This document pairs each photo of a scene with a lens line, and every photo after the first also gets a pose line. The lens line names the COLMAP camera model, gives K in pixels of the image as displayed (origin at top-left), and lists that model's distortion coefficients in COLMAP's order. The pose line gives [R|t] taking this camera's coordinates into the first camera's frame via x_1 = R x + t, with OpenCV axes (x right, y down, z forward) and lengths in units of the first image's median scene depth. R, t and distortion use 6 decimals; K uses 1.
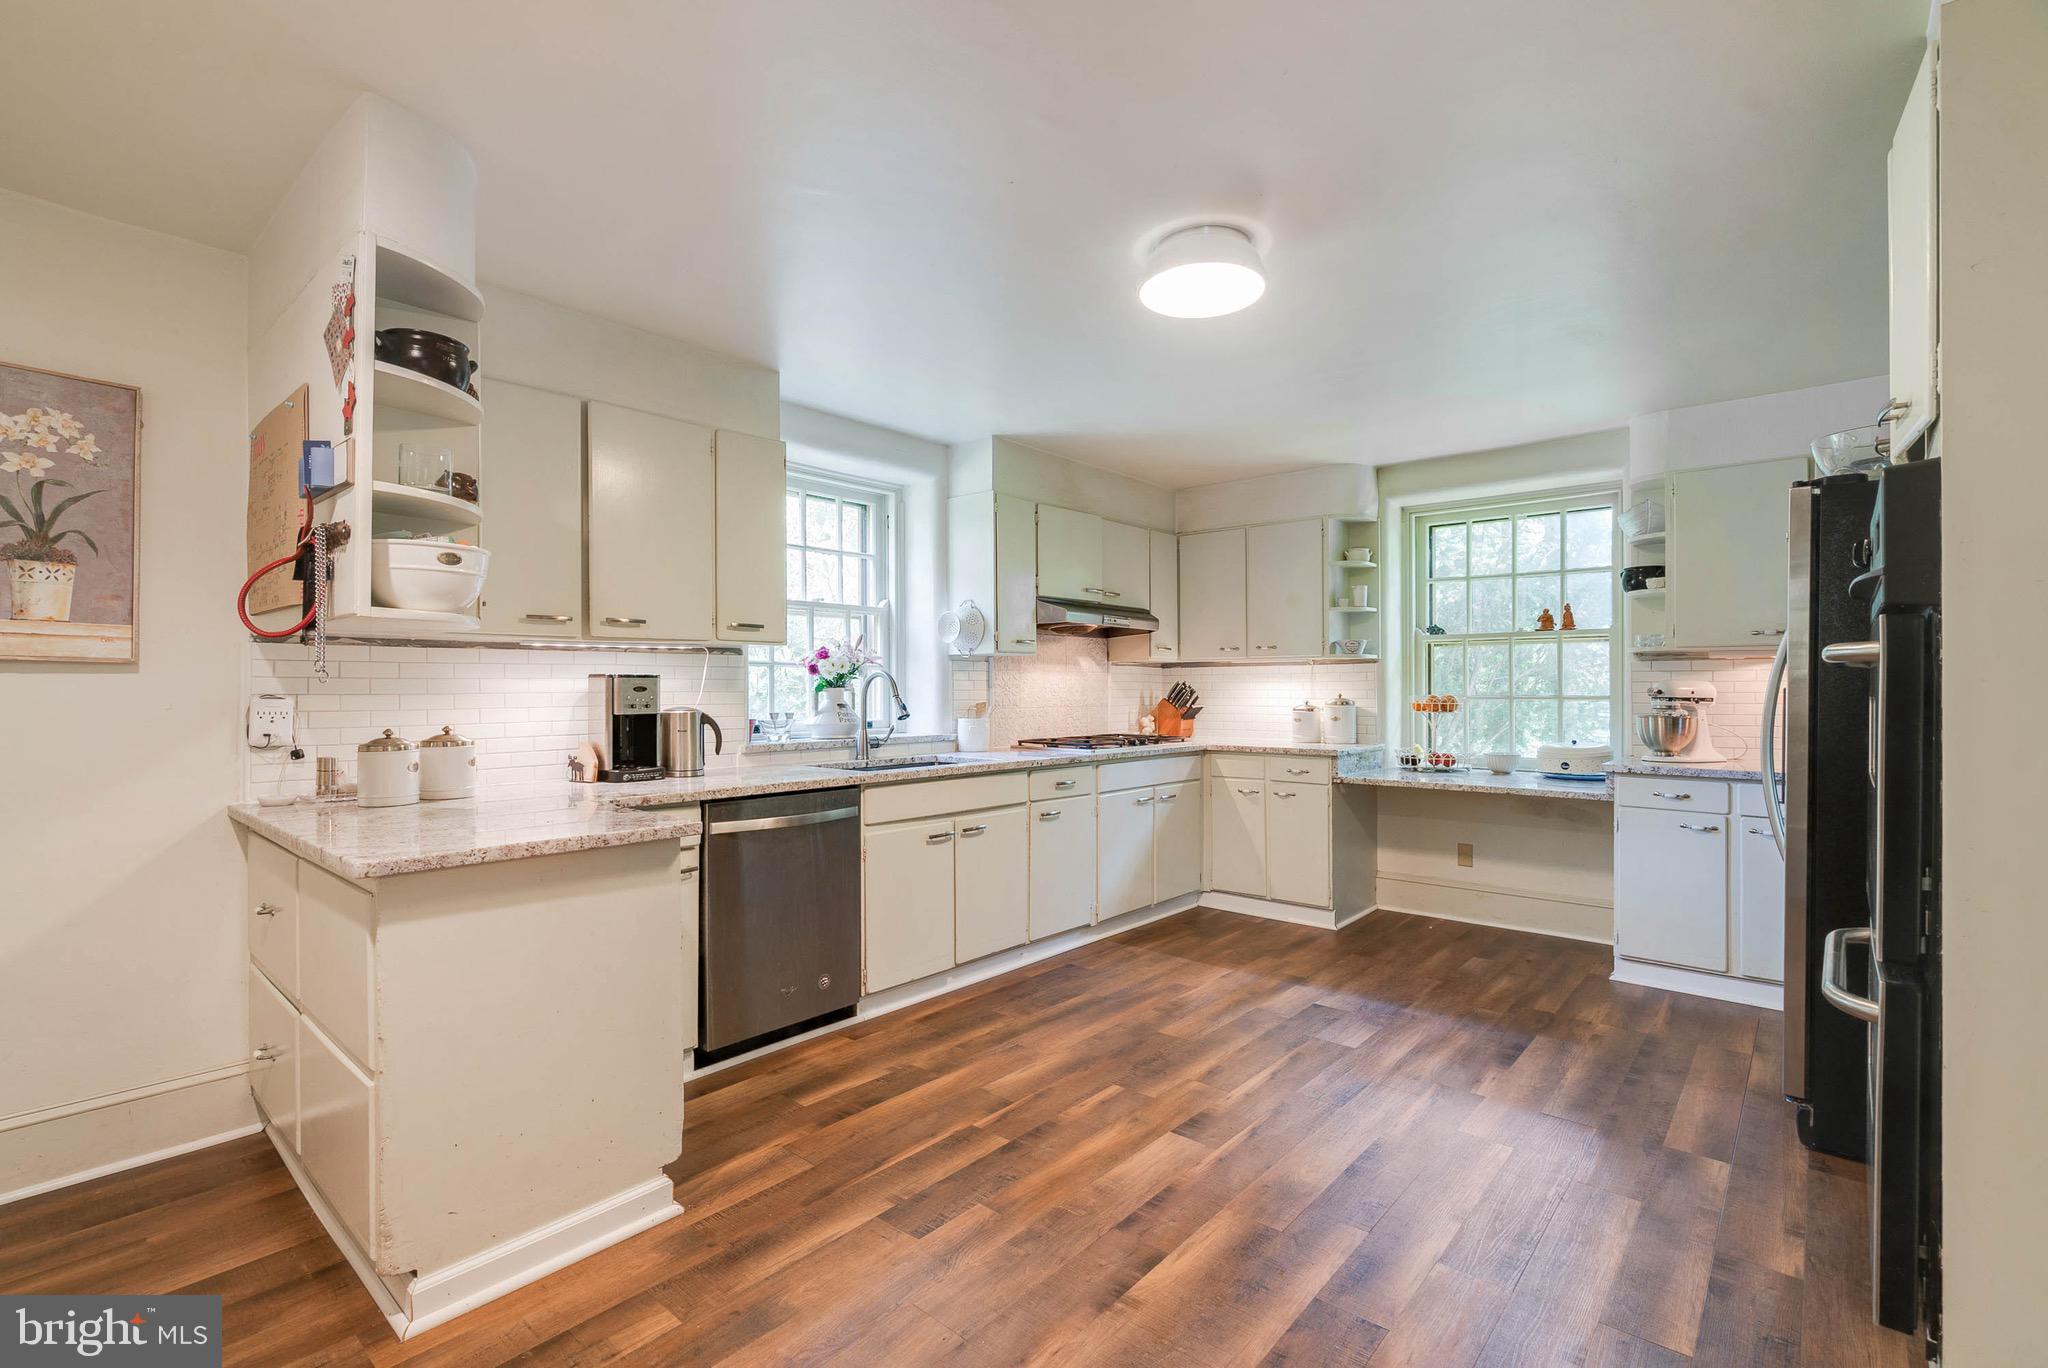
lens RADIAL K [[933.0, 0, 1024.2], [0, 933.0, 681.1], [0, 0, 1]] dist [-0.005361, 0.002685]
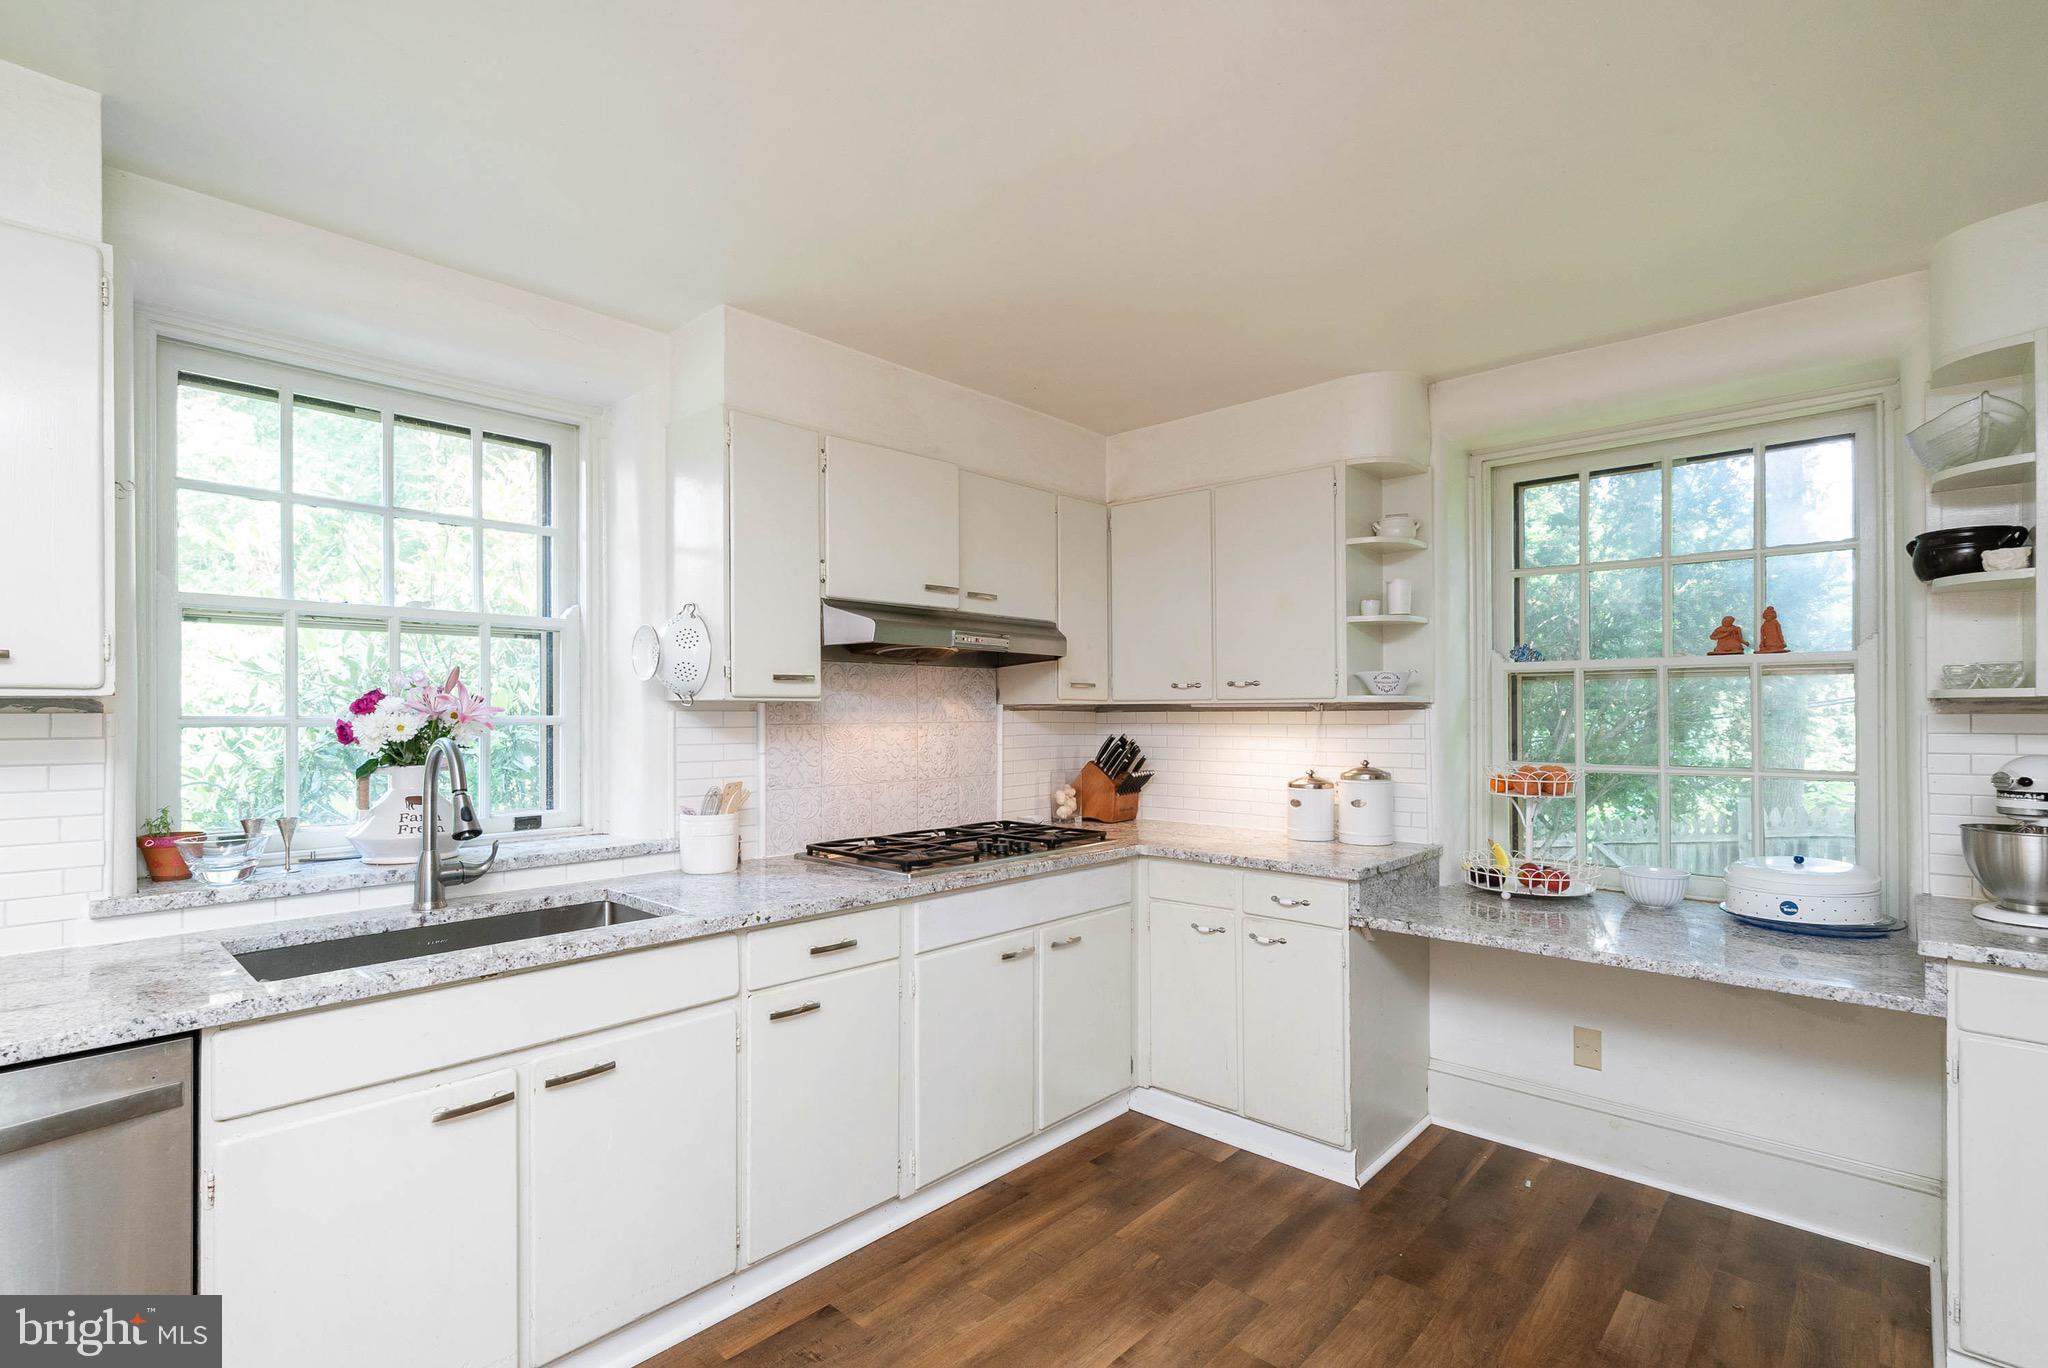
lens RADIAL K [[933.0, 0, 1023.2], [0, 933.0, 702.6], [0, 0, 1]] dist [-0.005361, 0.002685]
pose [[0.999283, -0.001281, -0.037829, 0.148150], [0.001247, 0.999999, -0.000913, -0.024650], [0.037830, 0.000866, 0.999284, 0.411497]]
